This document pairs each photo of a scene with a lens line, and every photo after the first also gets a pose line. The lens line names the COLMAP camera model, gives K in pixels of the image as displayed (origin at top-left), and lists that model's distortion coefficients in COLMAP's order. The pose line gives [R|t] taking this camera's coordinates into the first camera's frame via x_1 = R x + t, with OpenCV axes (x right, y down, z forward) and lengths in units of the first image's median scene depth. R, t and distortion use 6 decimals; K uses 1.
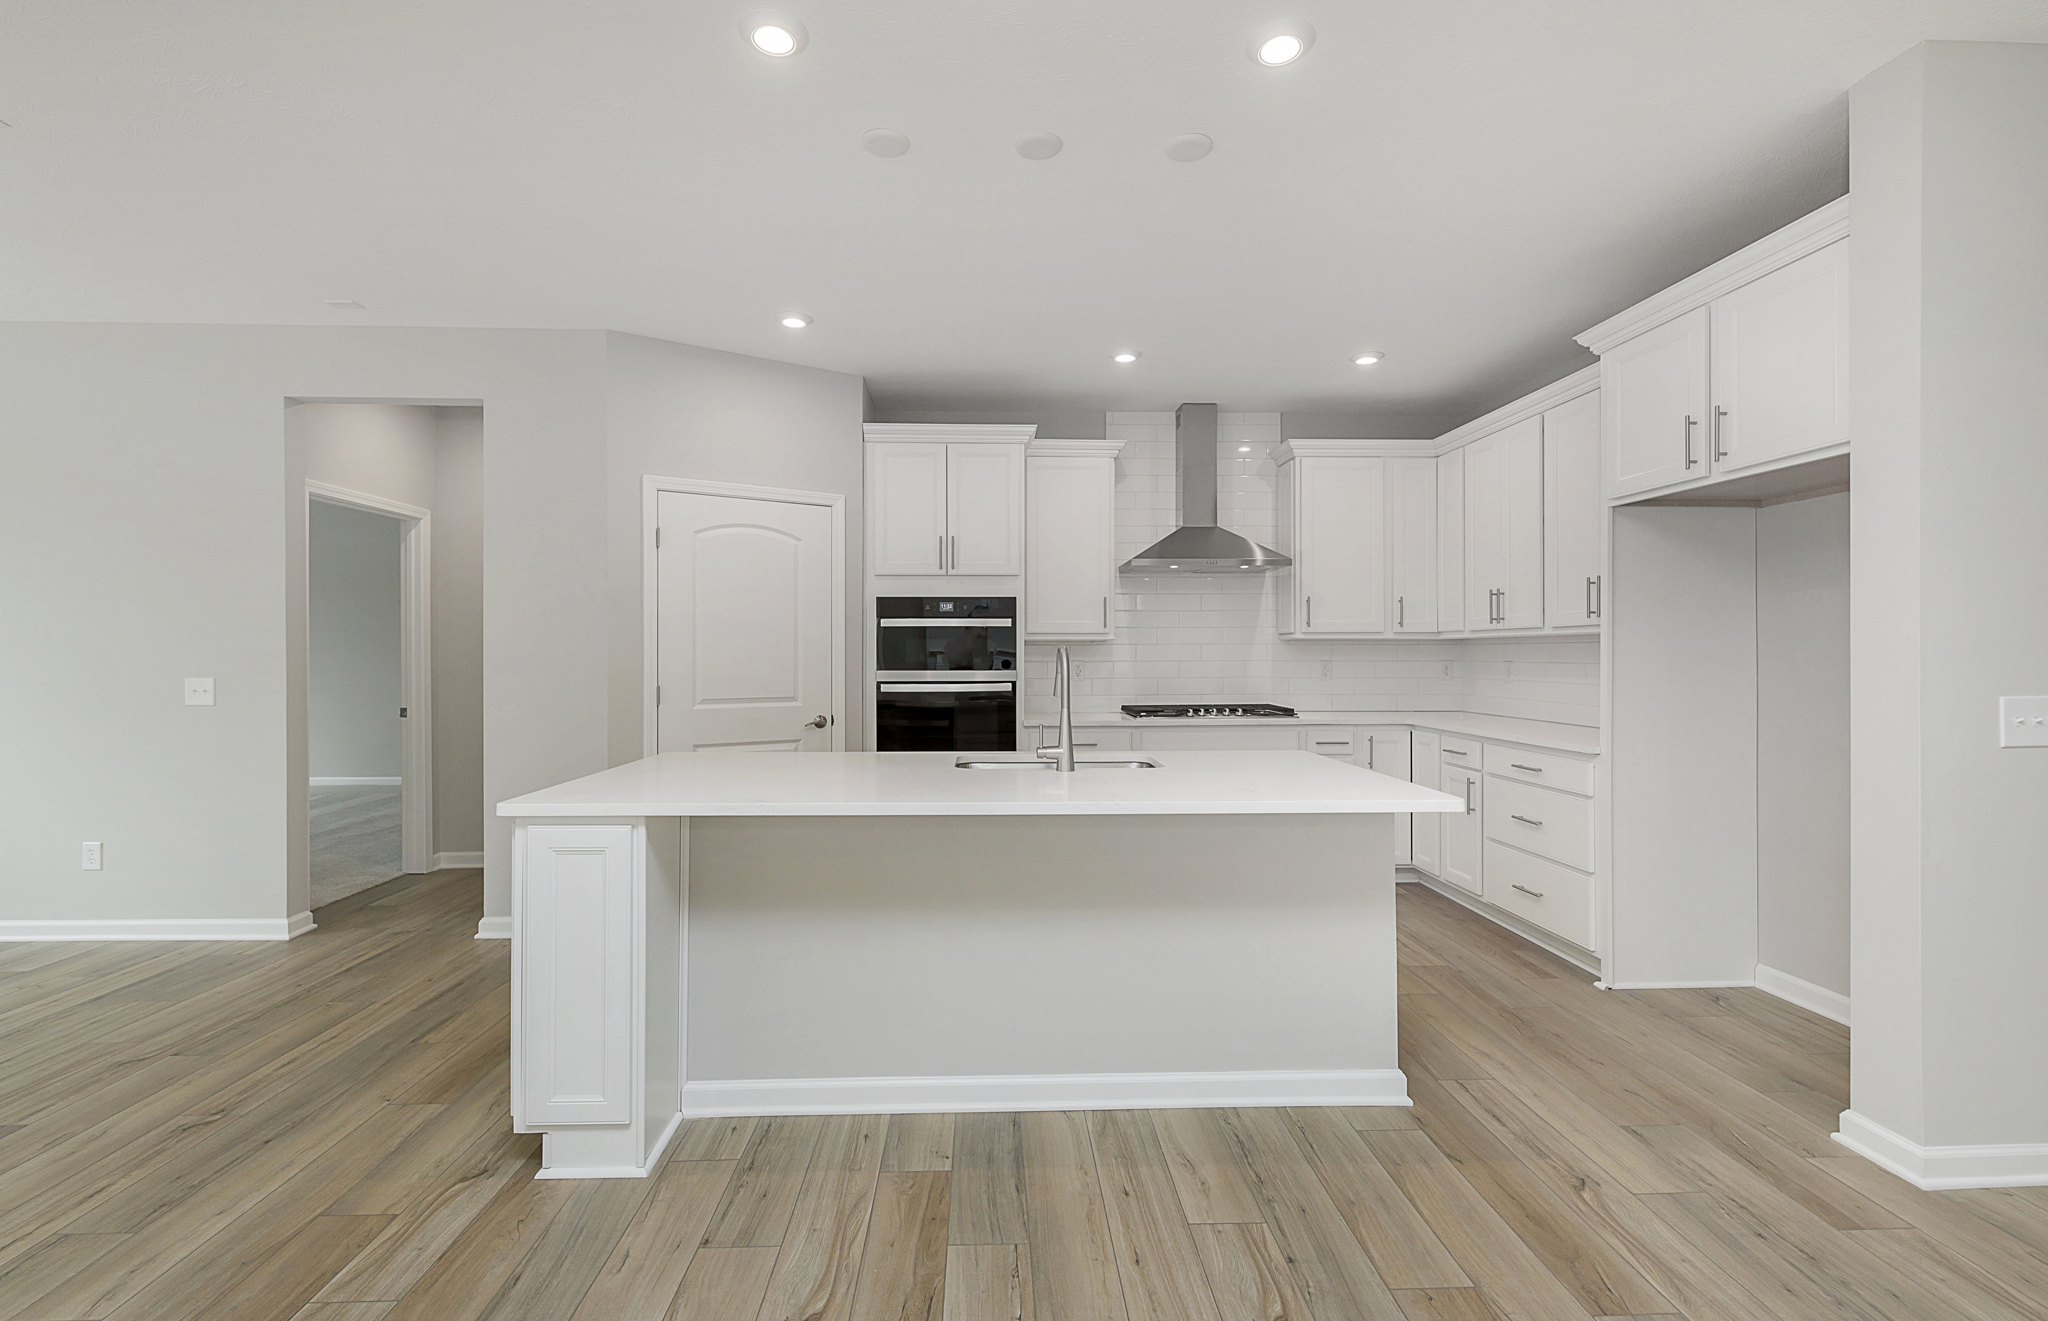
lens RADIAL K [[910.7, 0, 1022.2], [0, 910.7, 653.0], [0, 0, 1]] dist [0.005879, -0.002502]
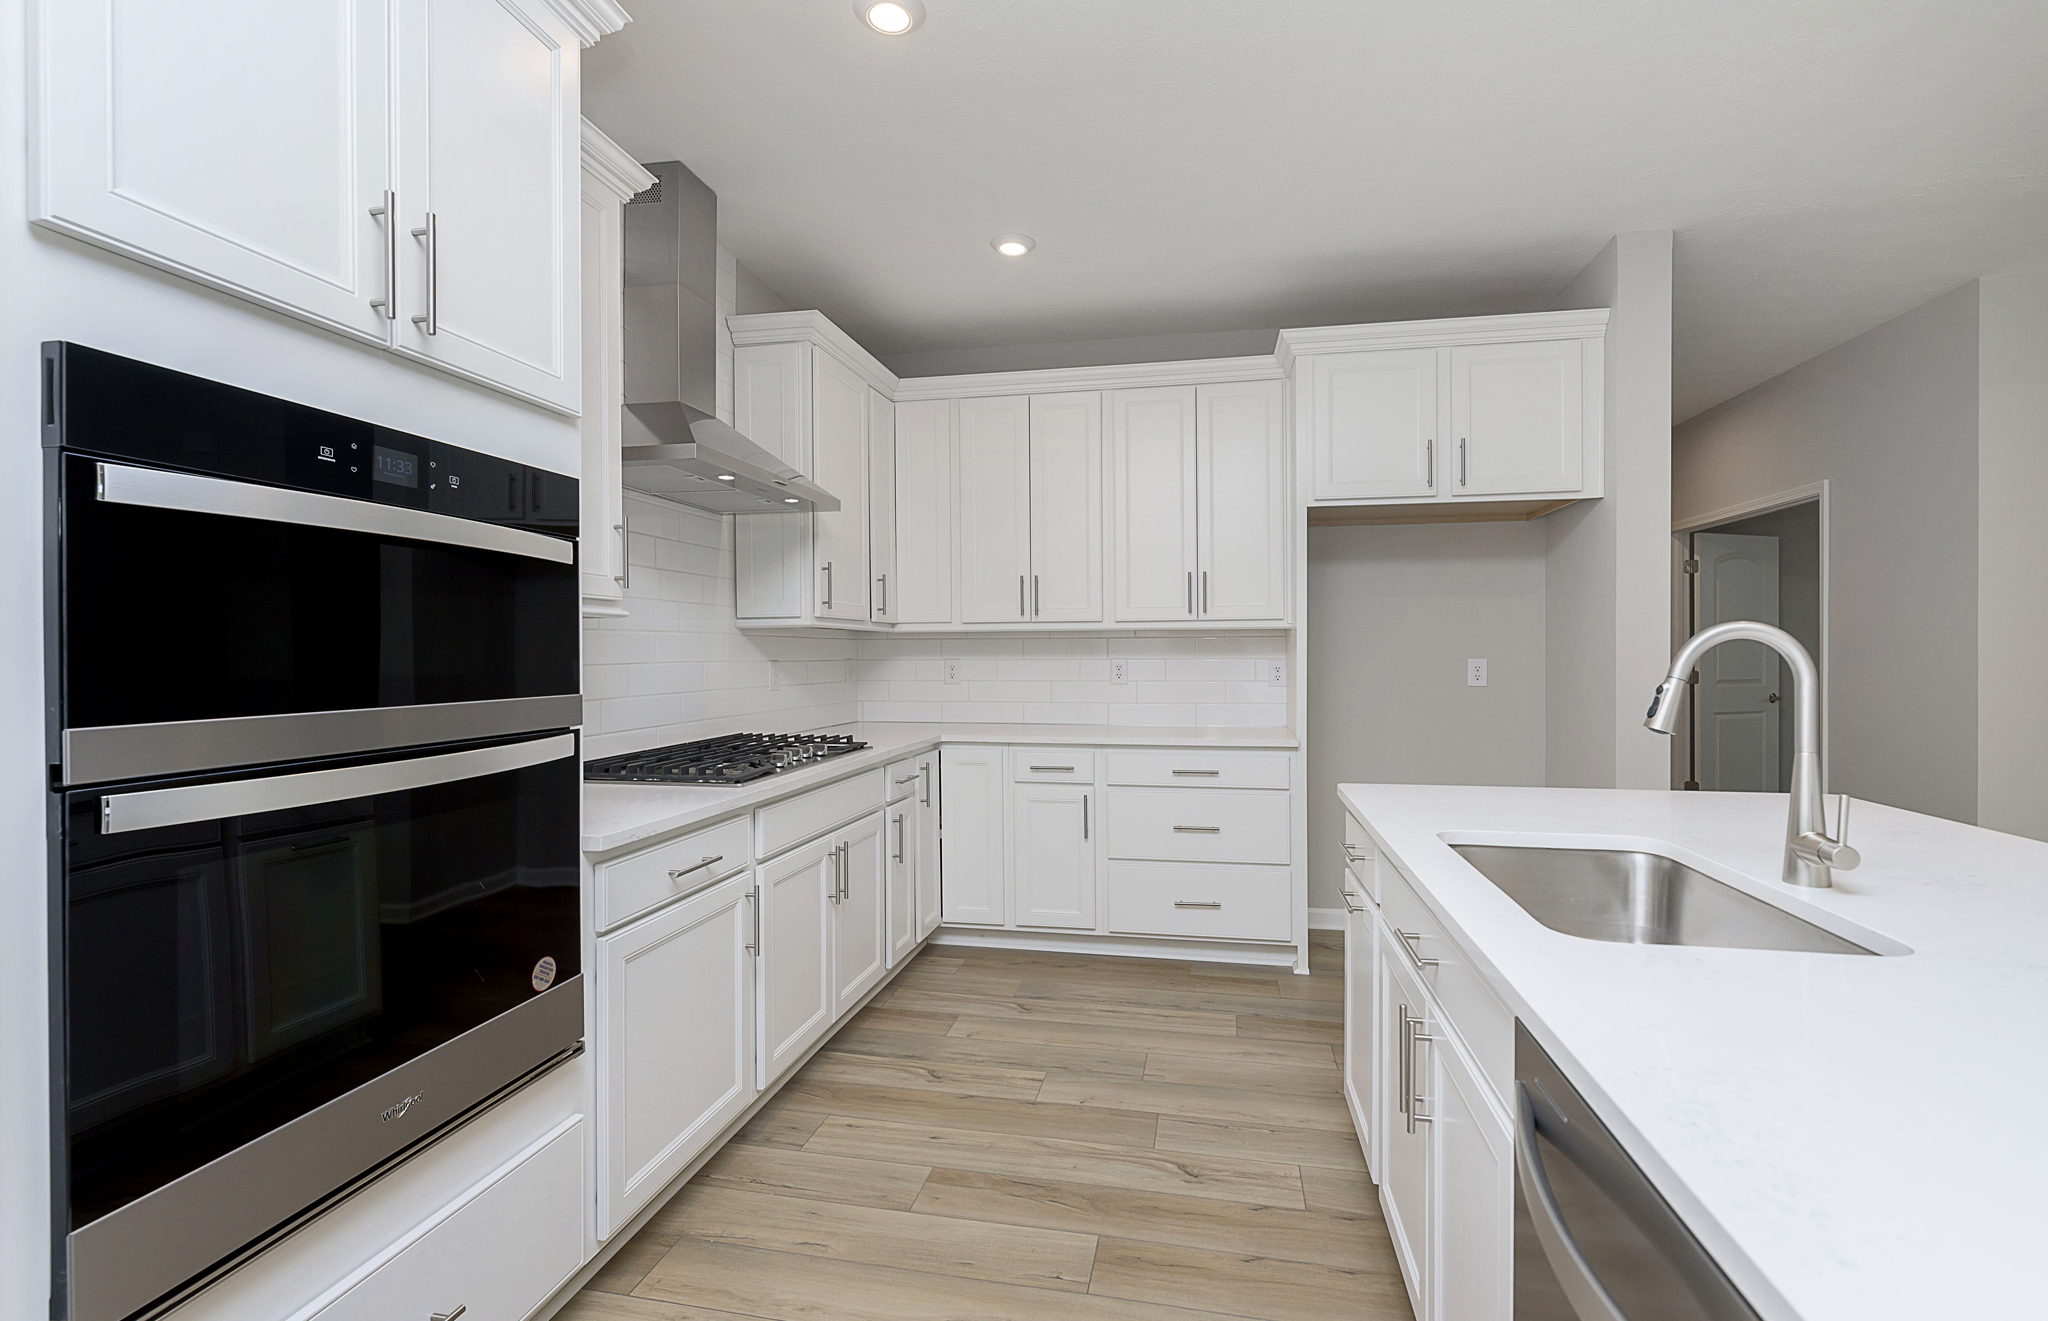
lens RADIAL K [[910.7, 0, 1065.0], [0, 910.7, 654.8], [0, 0, 1]] dist [0.005879, -0.002502]
pose [[0.194570, -0.001081, 0.980888, -0.357797], [0.006185, 0.999981, -0.000125, 0.006009], [-0.980869, 0.006091, 0.194573, 0.895526]]
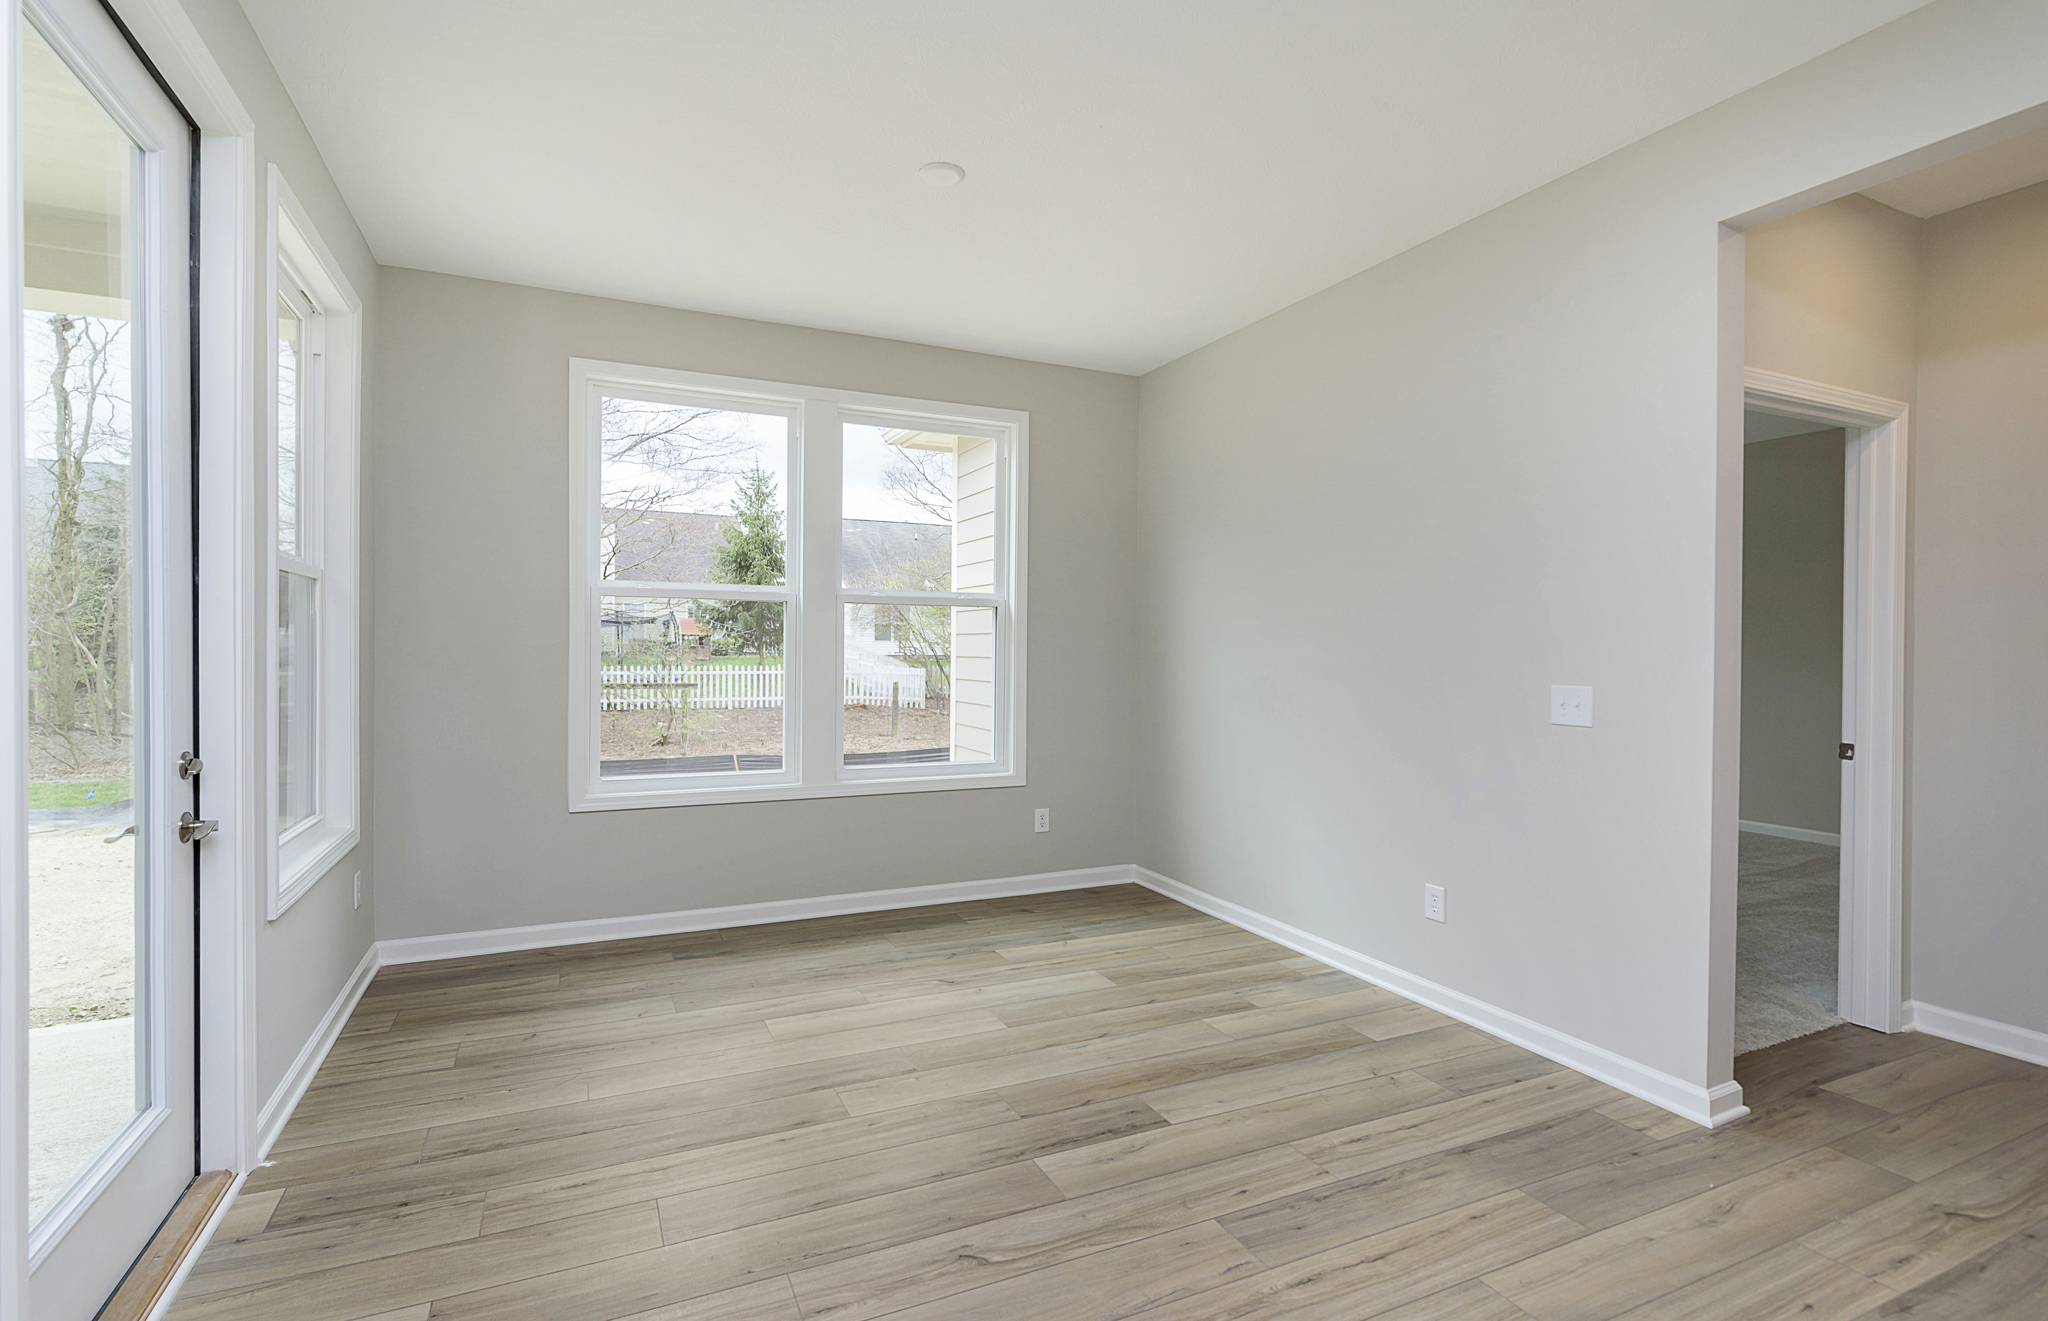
lens RADIAL K [[910.7, 0, 964.8], [0, 910.7, 644.3], [0, 0, 1]] dist [0.005879, -0.002502]
pose [[0.356502, -0.000873, -0.934294, -0.423882], [-0.009950, 0.999939, -0.004731, 0.010387], [0.934241, 0.010983, 0.356472, 0.338401]]
